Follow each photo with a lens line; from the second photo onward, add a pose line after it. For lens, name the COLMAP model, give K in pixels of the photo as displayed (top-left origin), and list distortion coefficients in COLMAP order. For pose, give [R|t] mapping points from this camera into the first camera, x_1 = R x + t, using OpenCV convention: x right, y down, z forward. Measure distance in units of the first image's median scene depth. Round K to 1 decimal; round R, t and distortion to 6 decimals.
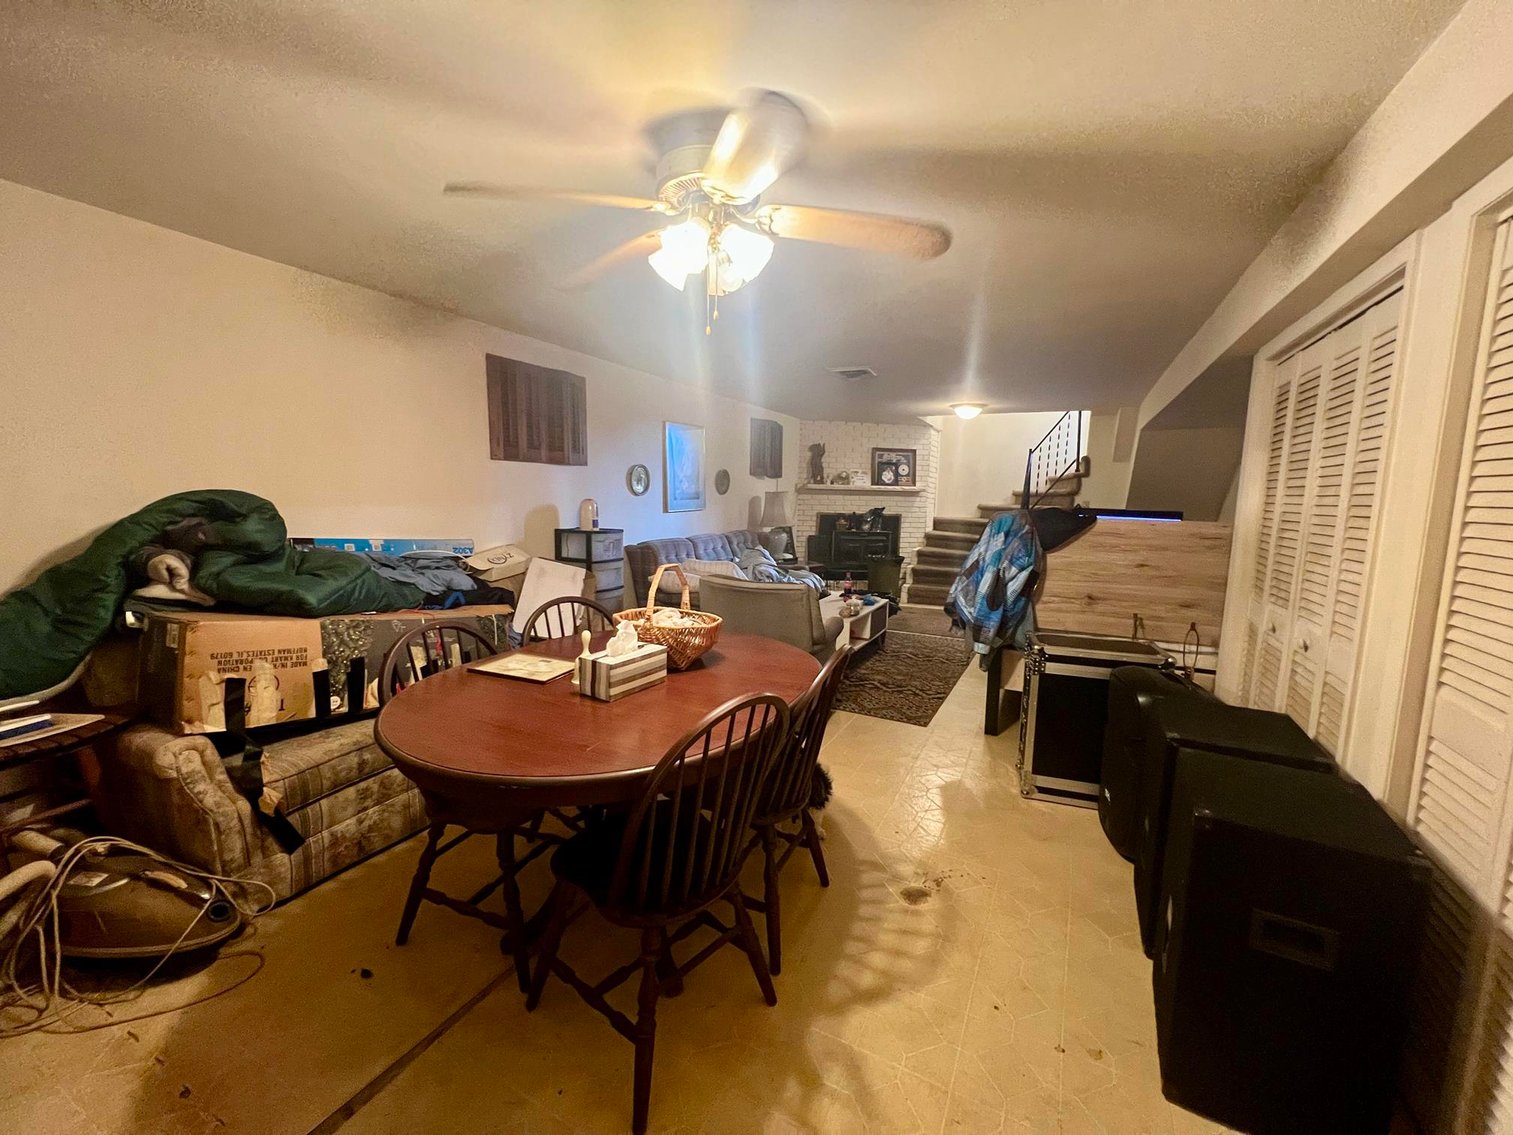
lens RADIAL K [[606.5, 0, 759.9], [0, 606.5, 570.0], [0, 0, 1]] dist [0.000712, 0.000055]
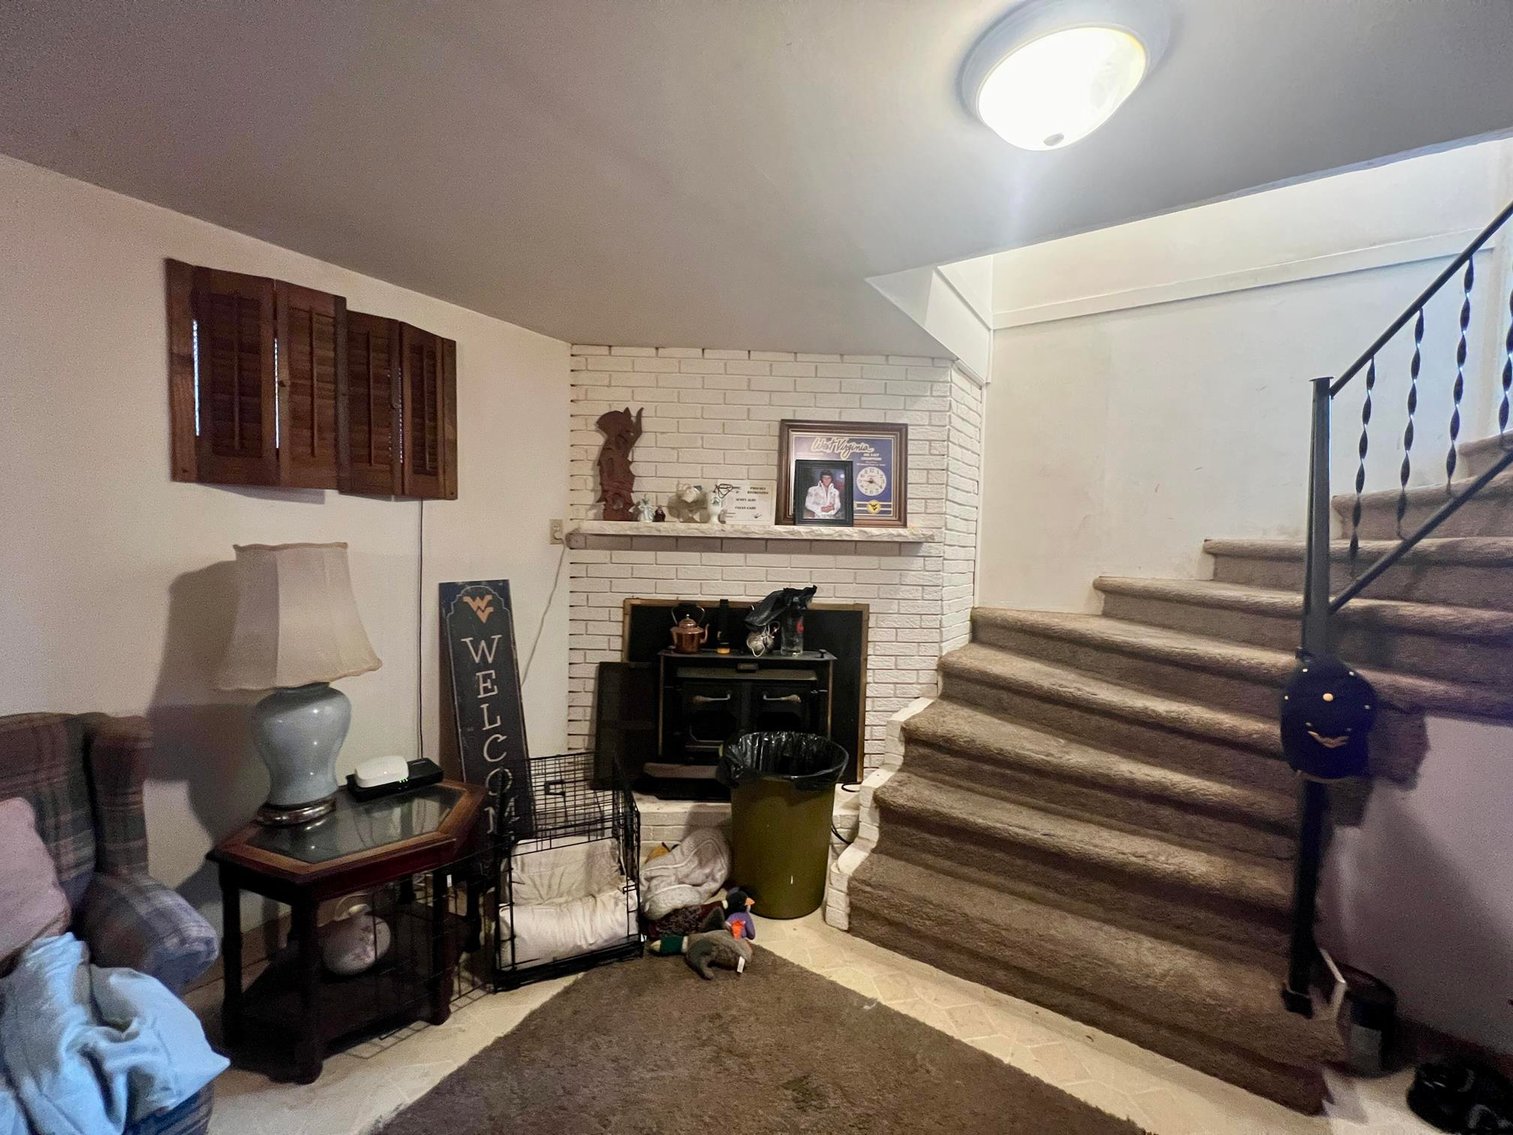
lens RADIAL K [[606.5, 0, 752.5], [0, 606.5, 560.2], [0, 0, 1]] dist [0.000712, 0.000055]
pose [[0.989230, 0.006096, -0.146246, 0.222258], [-0.019685, 0.995596, -0.091652, -0.086086], [0.145043, 0.093544, 0.984993, 0.649153]]
